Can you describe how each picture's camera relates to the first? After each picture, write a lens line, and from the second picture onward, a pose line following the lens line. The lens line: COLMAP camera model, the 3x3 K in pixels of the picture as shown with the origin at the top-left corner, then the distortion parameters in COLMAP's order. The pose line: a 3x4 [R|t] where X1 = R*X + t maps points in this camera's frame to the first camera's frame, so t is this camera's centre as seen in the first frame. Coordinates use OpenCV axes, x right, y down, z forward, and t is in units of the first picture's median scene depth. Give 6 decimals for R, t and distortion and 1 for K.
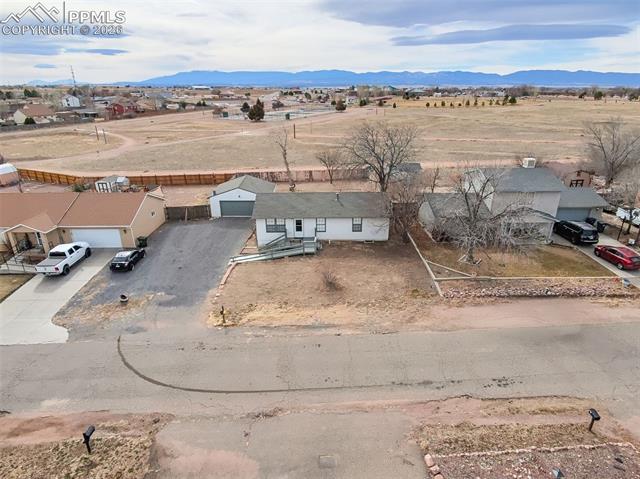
lens RADIAL K [[391.6, 0, 327.4], [0, 391.6, 241.5], [0, 0, 1]] dist [-0.000922, -0.005265]
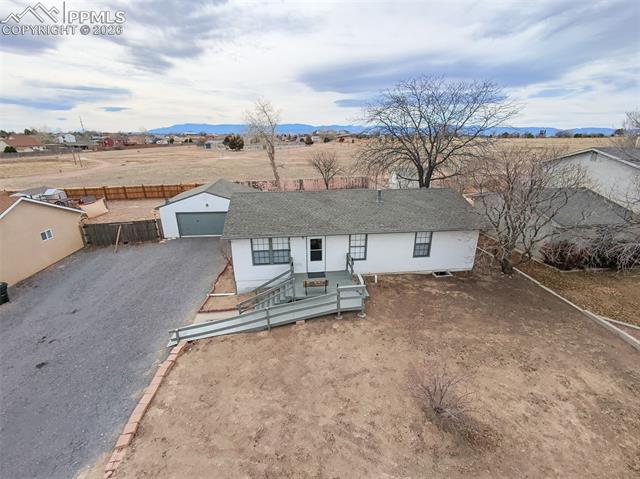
lens RADIAL K [[297.6, 0, 325.8], [0, 297.6, 244.4], [0, 0, 1]] dist [-0.001349, -0.004135]
pose [[0.994331, -0.032850, 0.101129, -0.099162], [0.035730, 0.999002, -0.026806, -0.036545], [-0.100148, 0.030267, 0.994512, 0.602443]]
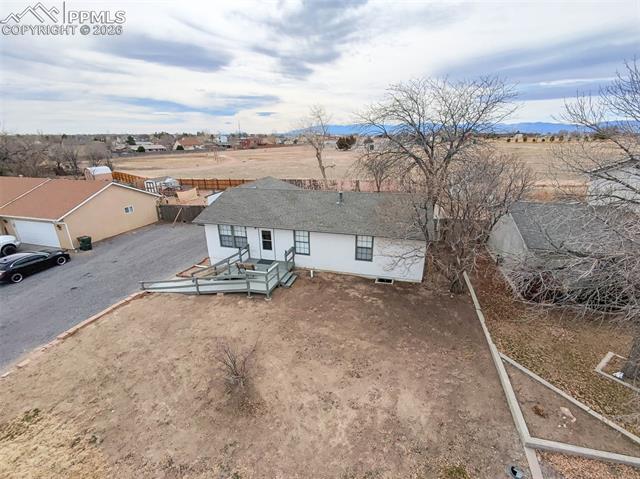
lens RADIAL K [[297.6, 0, 325.8], [0, 297.6, 244.4], [0, 0, 1]] dist [-0.001349, -0.004135]
pose [[0.958866, 0.094284, -0.267743, 0.134837], [-0.101810, 0.994701, -0.014334, -0.036670], [0.264973, 0.041004, 0.963384, 0.581576]]
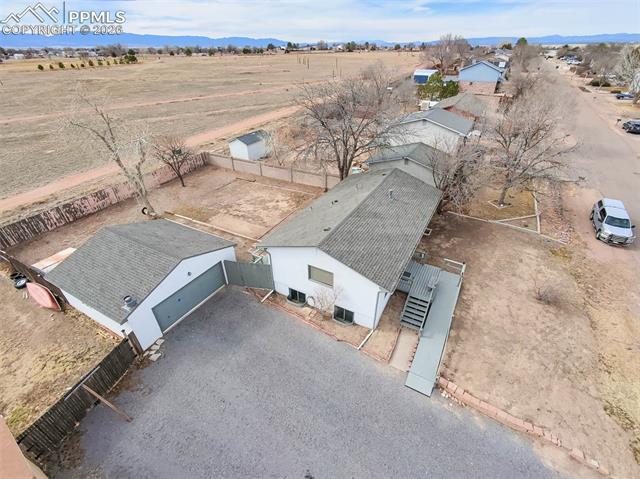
lens RADIAL K [[297.6, 0, 325.8], [0, 297.6, 244.4], [0, 0, 1]] dist [-0.001349, -0.004135]
pose [[0.499693, -0.478859, 0.721804, -0.466891], [0.317947, 0.876529, 0.361397, -0.271067], [-0.805740, 0.048908, 0.590247, 0.810122]]
